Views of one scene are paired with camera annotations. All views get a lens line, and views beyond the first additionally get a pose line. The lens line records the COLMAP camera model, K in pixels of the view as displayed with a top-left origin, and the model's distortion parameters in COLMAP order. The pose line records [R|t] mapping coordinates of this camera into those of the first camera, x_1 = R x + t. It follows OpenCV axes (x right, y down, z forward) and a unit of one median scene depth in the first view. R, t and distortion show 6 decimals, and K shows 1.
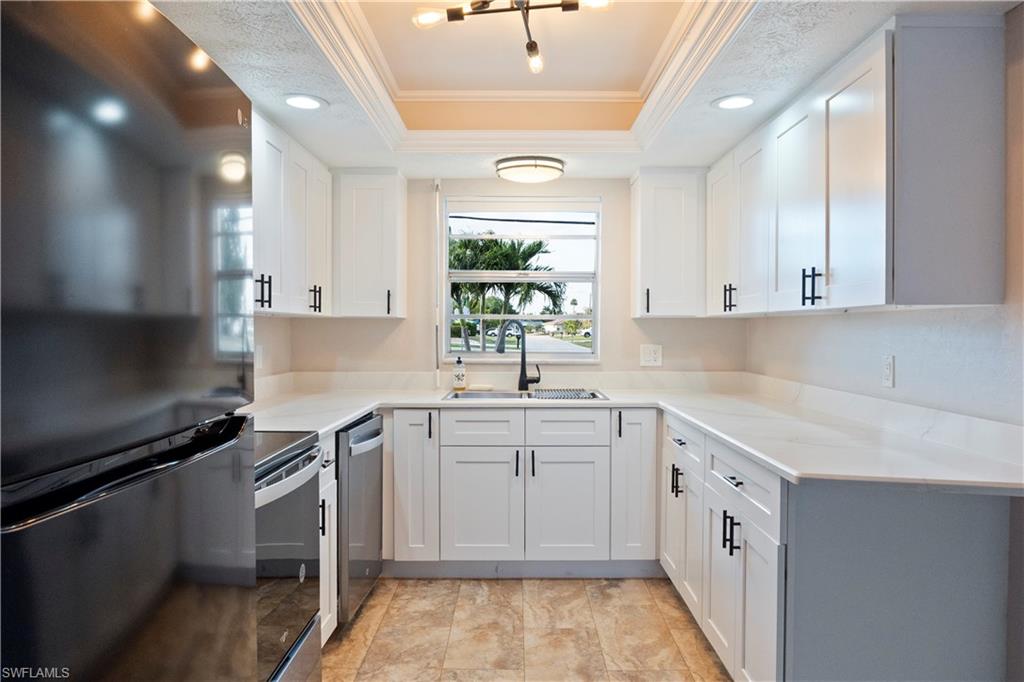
lens RADIAL K [[706.1, 0, 511.7], [0, 706.1, 350.3], [0, 0, 1]] dist [-0.029632, -0.000286]
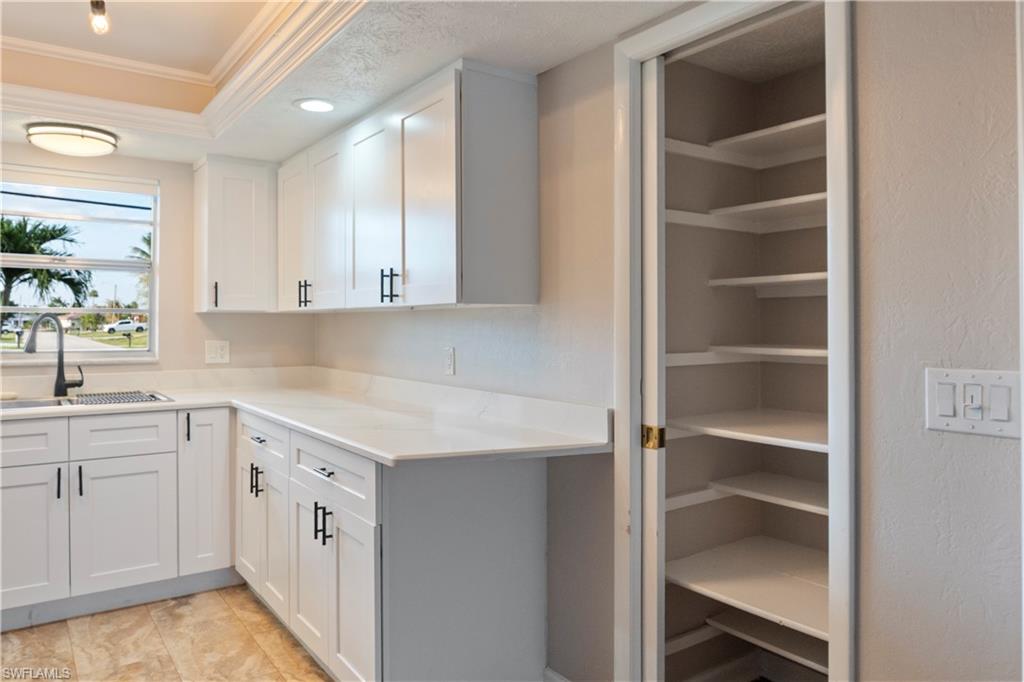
lens RADIAL K [[706.1, 0, 517.8], [0, 706.1, 324.3], [0, 0, 1]] dist [-0.029632, -0.000286]
pose [[0.804713, 0.001204, 0.593662, -0.044765], [0.016941, 0.999544, -0.024991, 0.000368], [-0.593422, 0.030168, 0.804326, -0.001057]]
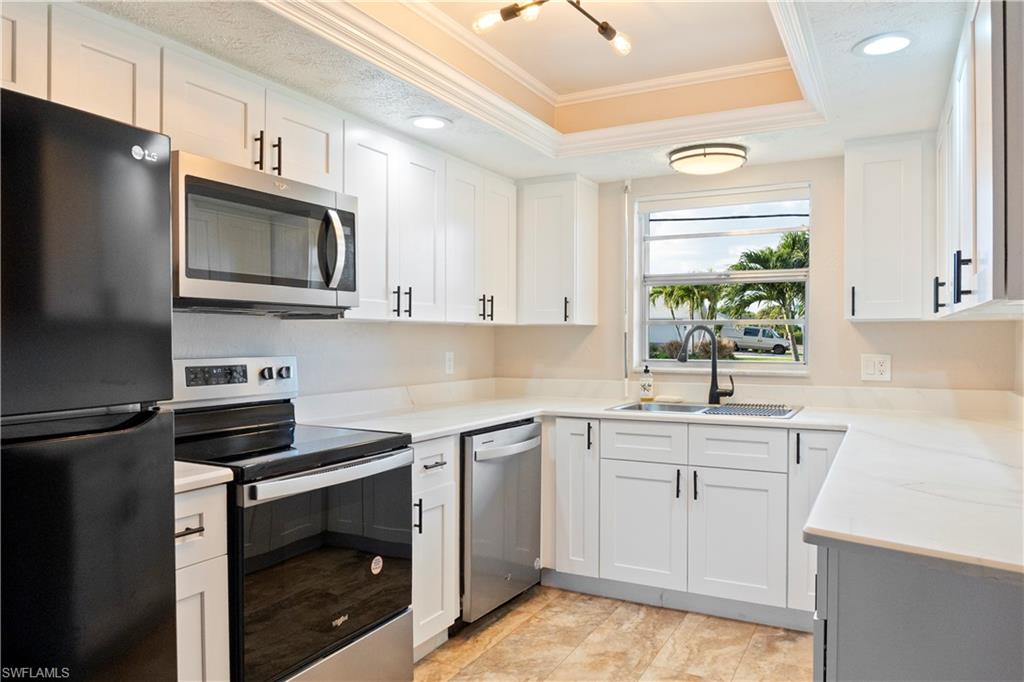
lens RADIAL K [[706.1, 0, 514.4], [0, 706.1, 349.5], [0, 0, 1]] dist [-0.029632, -0.000286]
pose [[0.881098, 0.006194, -0.472893, 0.250047], [-0.011756, 0.999892, -0.008808, -0.002245], [0.472787, 0.013320, 0.881076, 0.098252]]
